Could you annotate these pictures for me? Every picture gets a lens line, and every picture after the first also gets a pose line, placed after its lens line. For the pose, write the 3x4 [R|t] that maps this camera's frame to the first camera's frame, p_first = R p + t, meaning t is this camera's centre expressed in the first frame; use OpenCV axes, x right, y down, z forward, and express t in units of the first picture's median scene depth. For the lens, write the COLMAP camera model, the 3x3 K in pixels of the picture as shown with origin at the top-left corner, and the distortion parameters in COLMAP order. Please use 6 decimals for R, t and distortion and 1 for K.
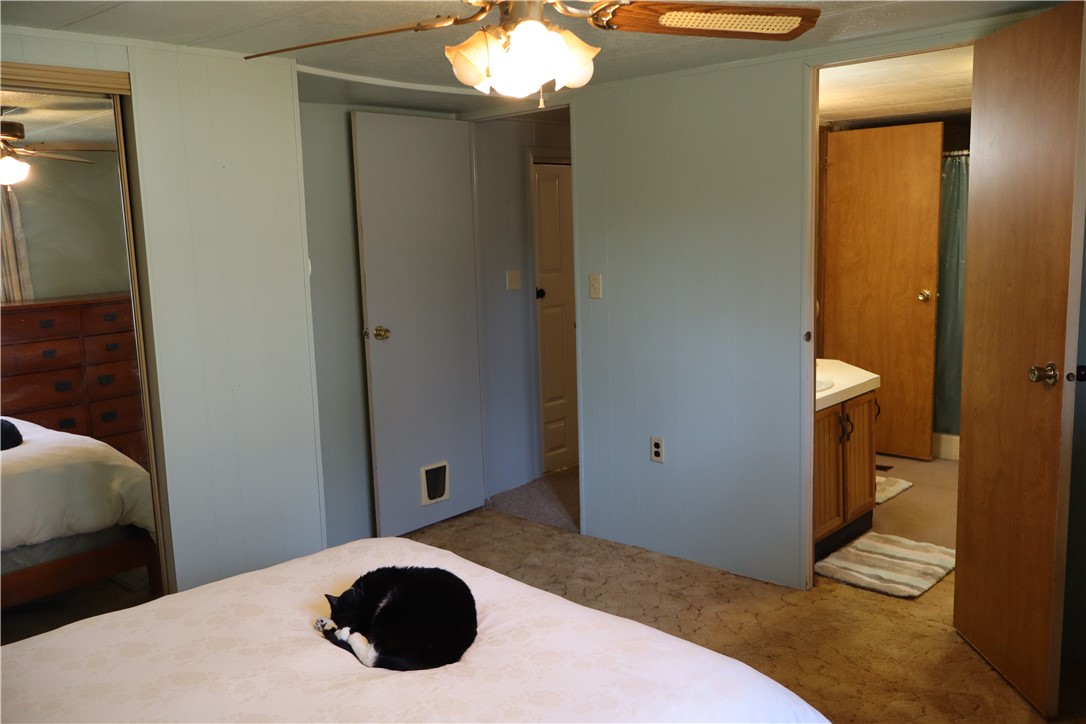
lens RADIAL K [[908.8, 0, 544.6], [0, 908.8, 357.9], [0, 0, 1]] dist [-0.005675, 0.003794]
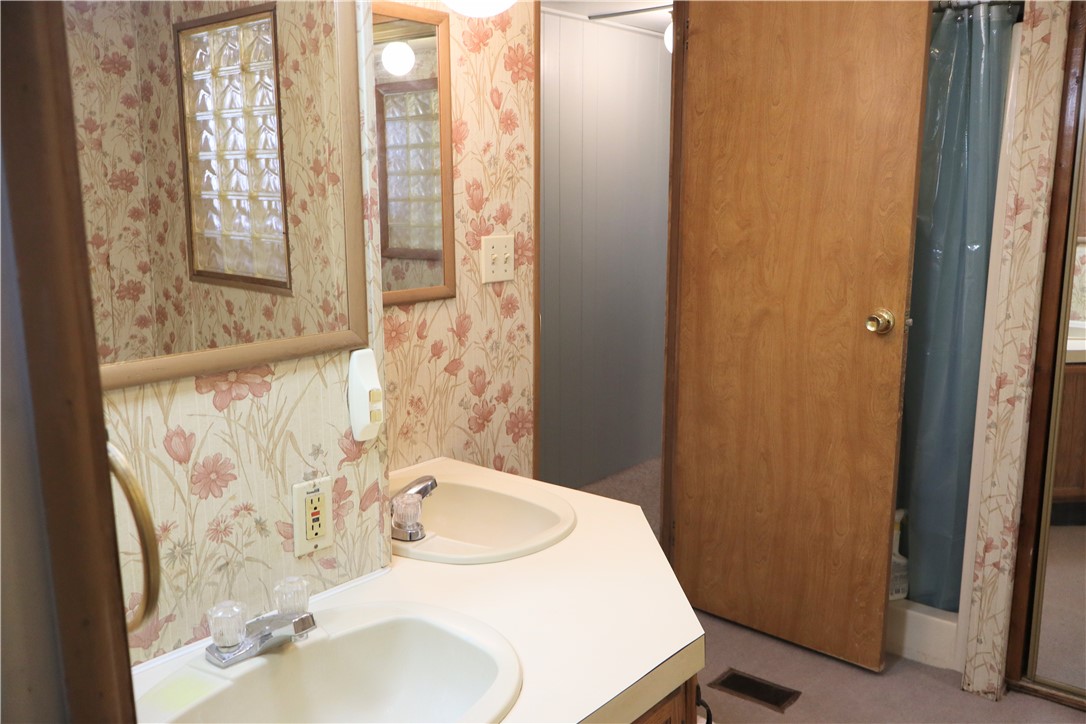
lens RADIAL K [[908.8, 0, 542.6], [0, 908.8, 363.9], [0, 0, 1]] dist [-0.005675, 0.003794]
pose [[0.999777, 0.017014, 0.012469, 0.240587], [-0.017657, 0.998419, 0.053368, -0.067247], [-0.011542, -0.053576, 0.998497, 0.539698]]
